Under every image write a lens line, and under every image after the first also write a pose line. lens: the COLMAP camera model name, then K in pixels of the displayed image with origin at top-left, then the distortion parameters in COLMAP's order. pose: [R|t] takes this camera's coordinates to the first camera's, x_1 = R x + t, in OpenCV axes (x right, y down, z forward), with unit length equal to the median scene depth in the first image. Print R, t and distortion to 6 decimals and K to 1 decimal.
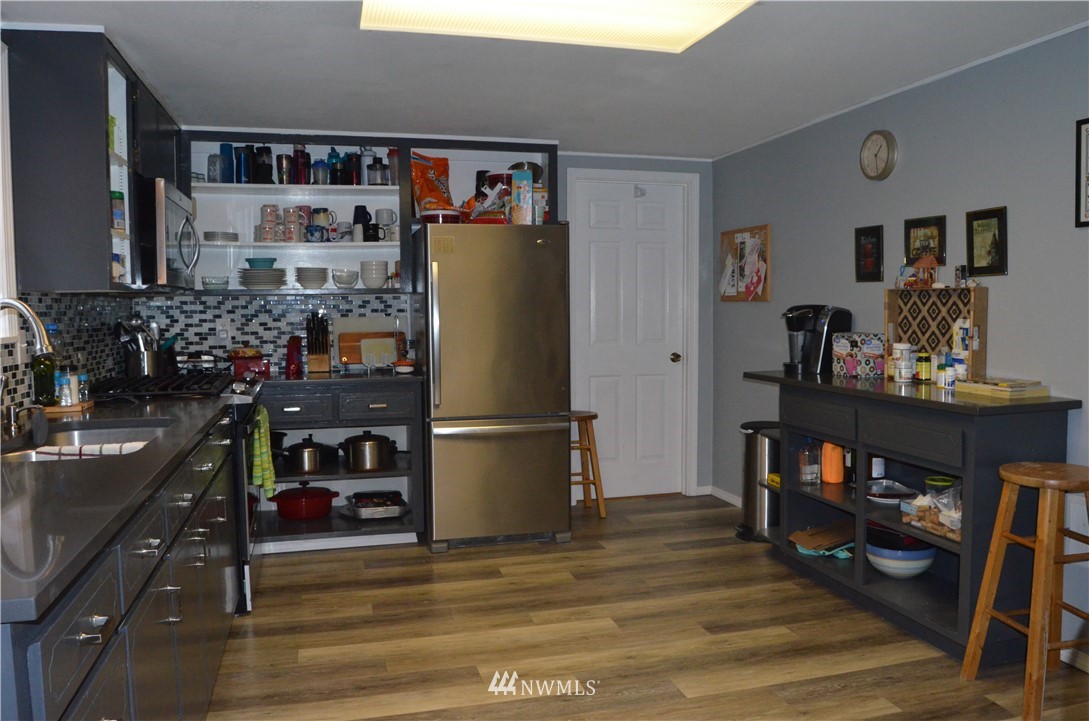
lens RADIAL K [[844.4, 0, 544.8], [0, 844.4, 356.1], [0, 0, 1]] dist [-0.080253, 0.013484]
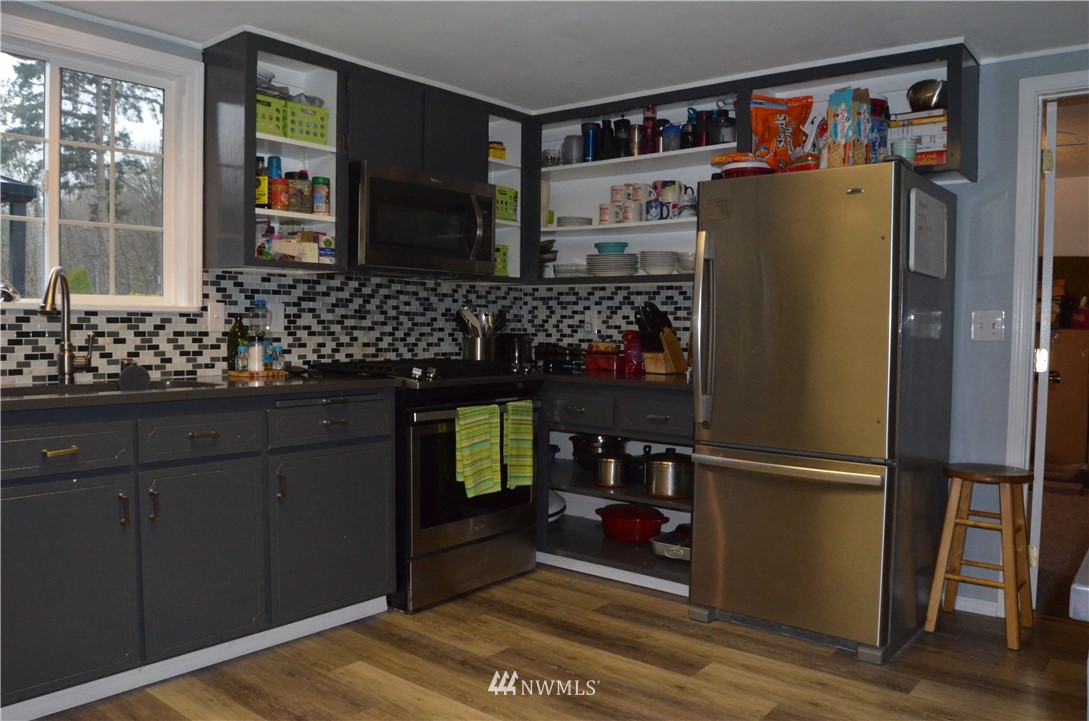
lens RADIAL K [[844.4, 0, 545.8], [0, 844.4, 360.1], [0, 0, 1]] dist [-0.080253, 0.013484]
pose [[0.588891, 0.052242, -0.806522, 0.359101], [-0.066781, 0.997642, 0.015861, -0.000825], [0.805449, 0.044520, 0.590991, 0.409110]]
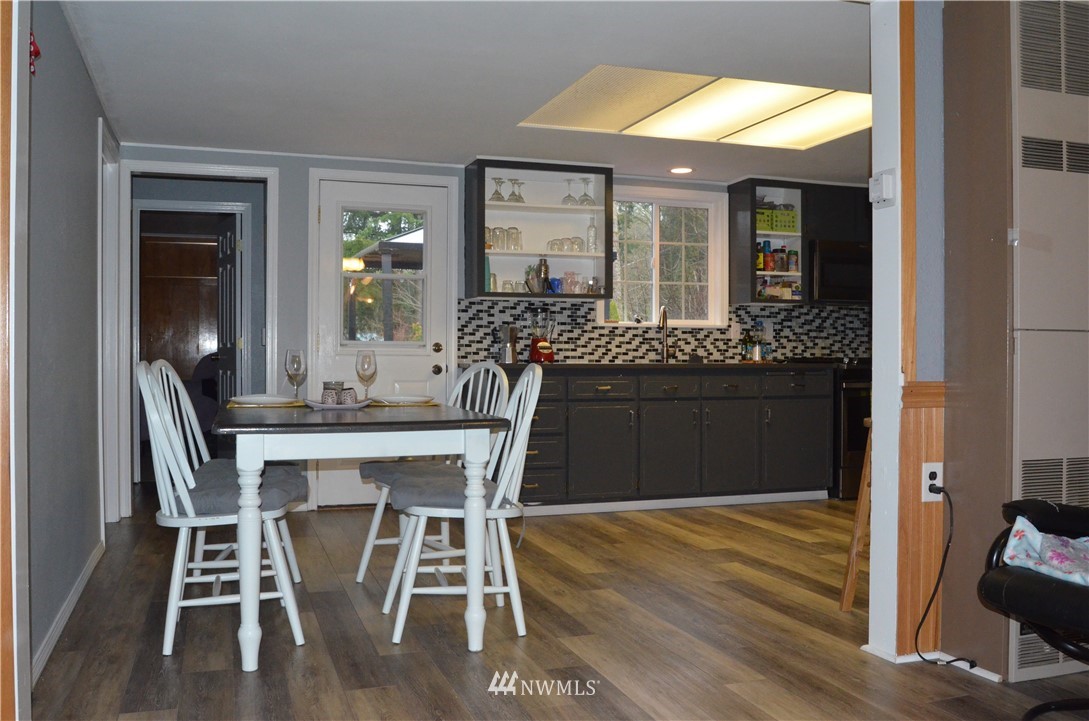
lens RADIAL K [[967.4, 0, 545.8], [0, 967.4, 358.4], [0, 0, 1]] dist [-0.097899, 0.002469]
pose [[0.071899, 0.013583, -0.997319, 1.070706], [-0.063254, 0.997957, 0.009032, 0.039455], [0.995404, 0.062435, 0.072611, 0.207146]]
